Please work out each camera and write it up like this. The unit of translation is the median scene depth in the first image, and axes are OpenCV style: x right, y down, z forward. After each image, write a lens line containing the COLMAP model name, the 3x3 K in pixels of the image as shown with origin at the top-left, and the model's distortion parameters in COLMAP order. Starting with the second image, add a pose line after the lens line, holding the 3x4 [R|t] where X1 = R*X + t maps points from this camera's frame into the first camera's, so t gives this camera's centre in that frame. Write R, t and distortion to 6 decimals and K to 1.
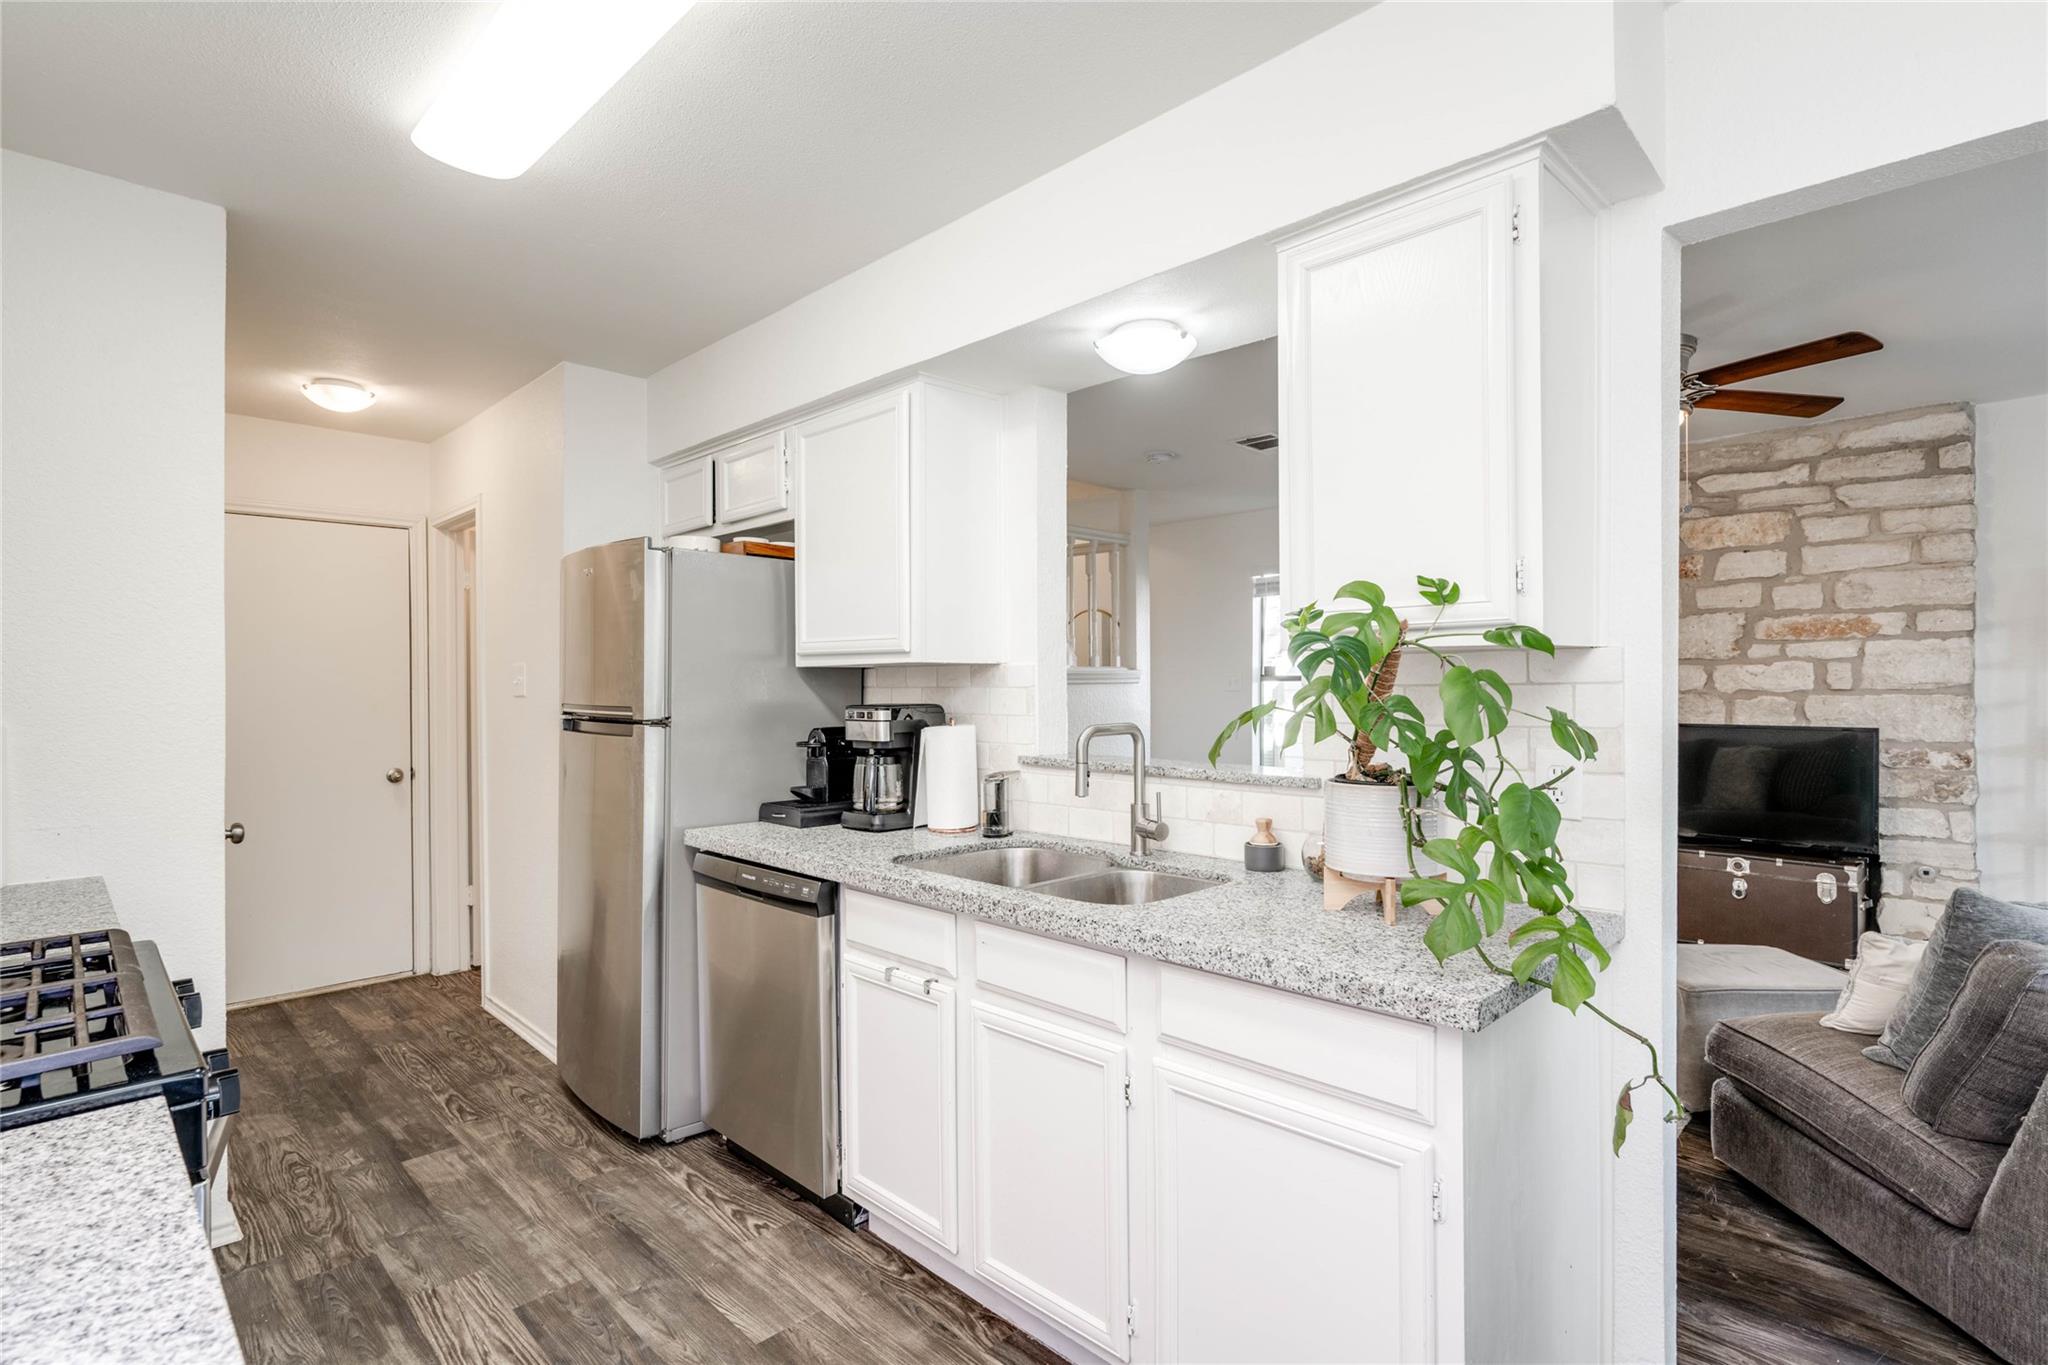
lens RADIAL K [[974.7, 0, 1023.5], [0, 974.7, 682.0], [0, 0, 1]] dist [-0.000043, -0.000734]
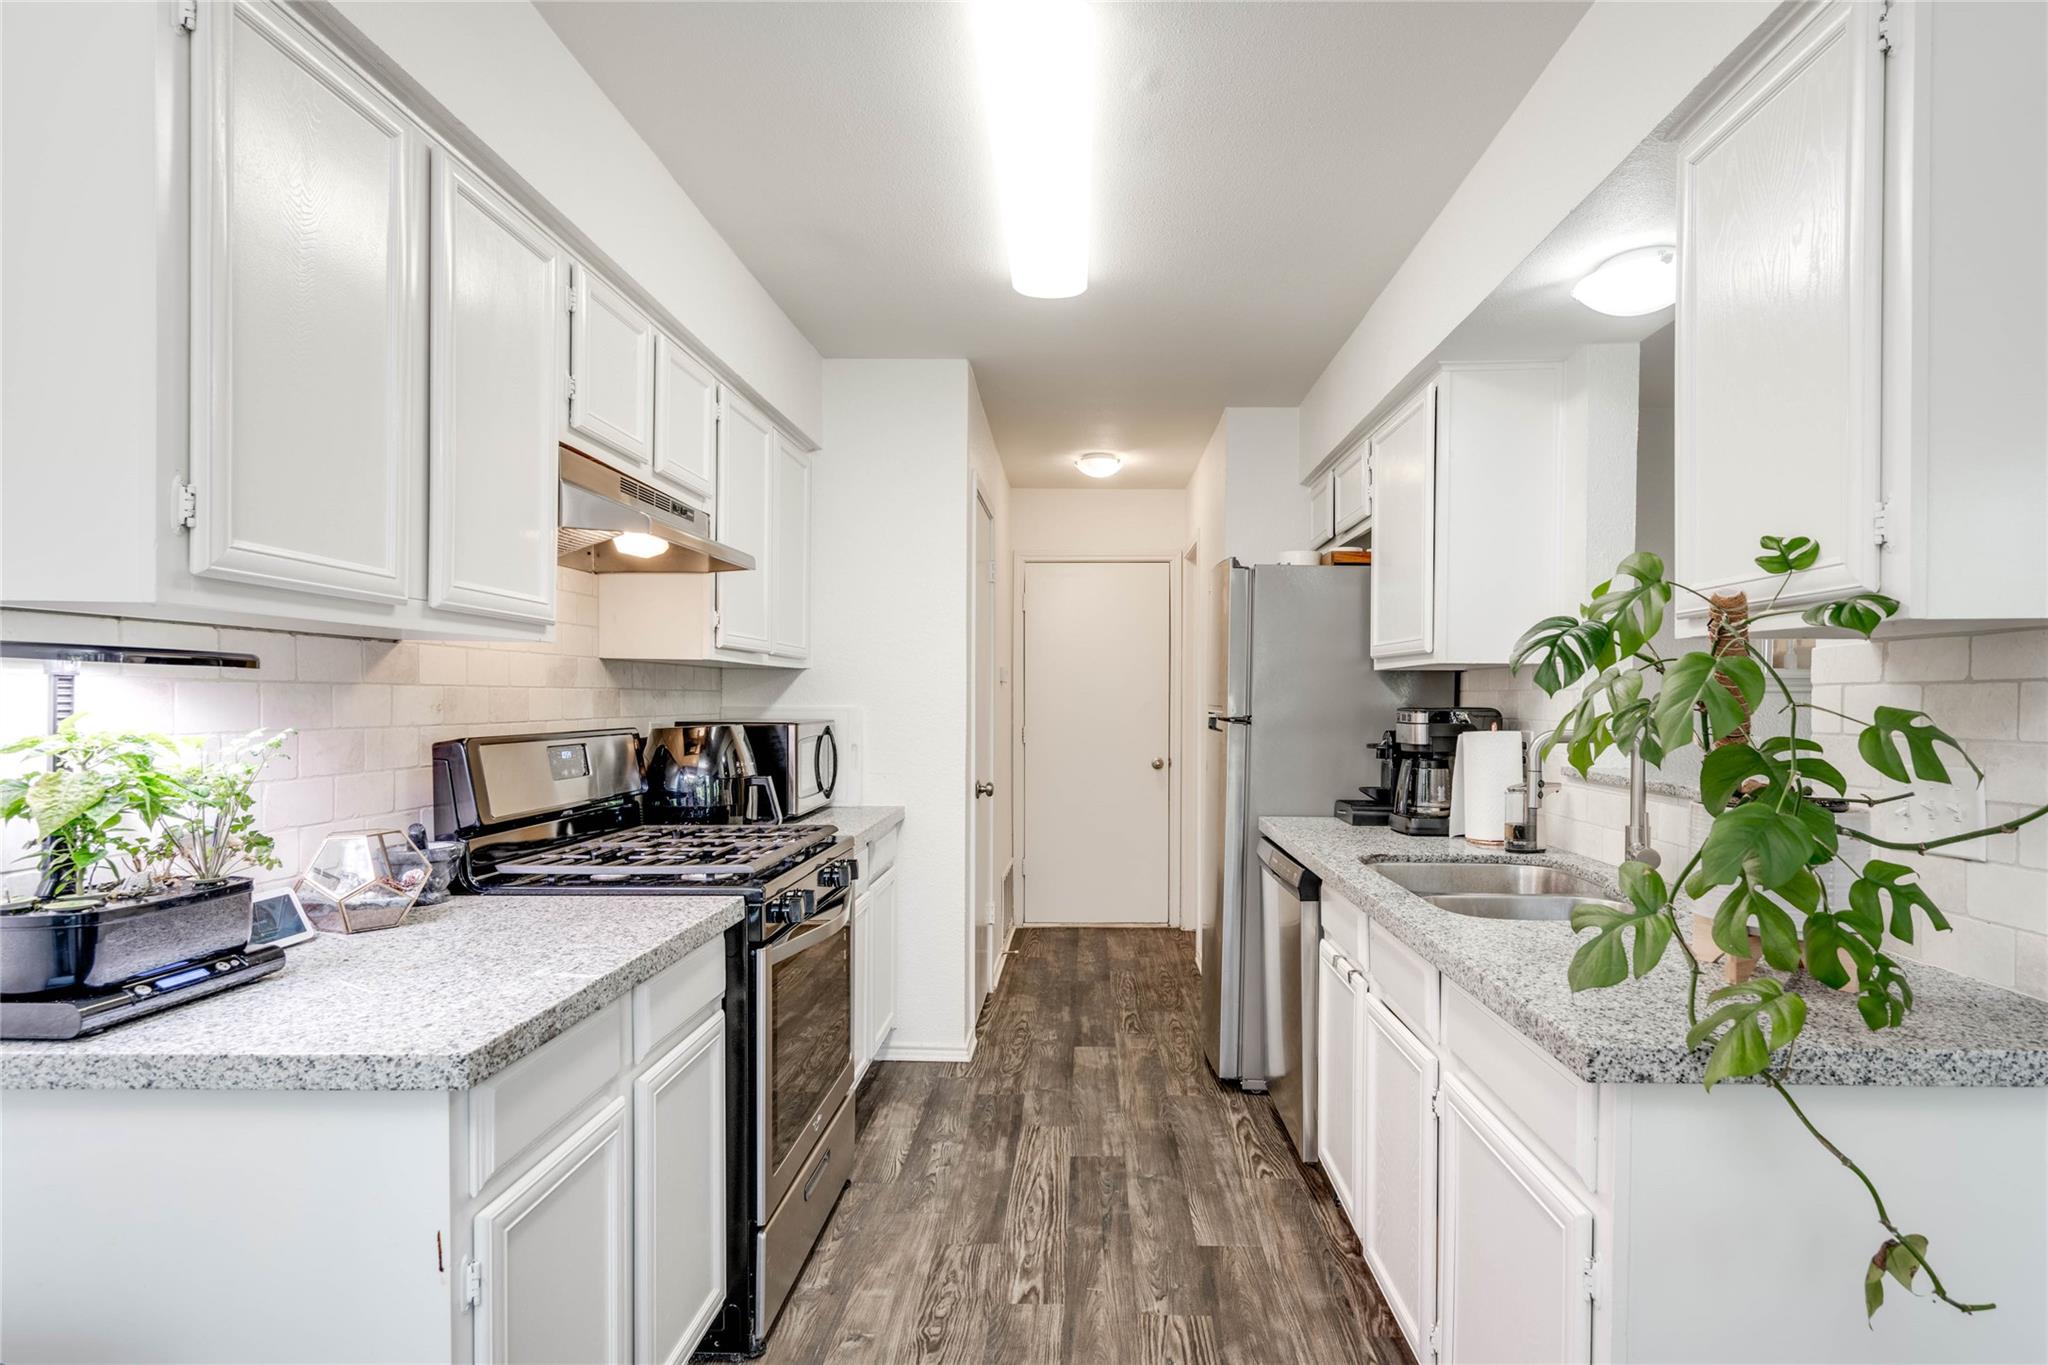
lens RADIAL K [[1041.6, 0, 1087.9], [0, 1041.6, 716.8], [0, 0, 1]] dist [0.003968, 0.000204]
pose [[0.699438, 0.020087, -0.714411, 0.386178], [-0.003948, 0.999698, 0.024243, 0.009310], [0.714683, -0.014135, 0.699306, 0.026542]]
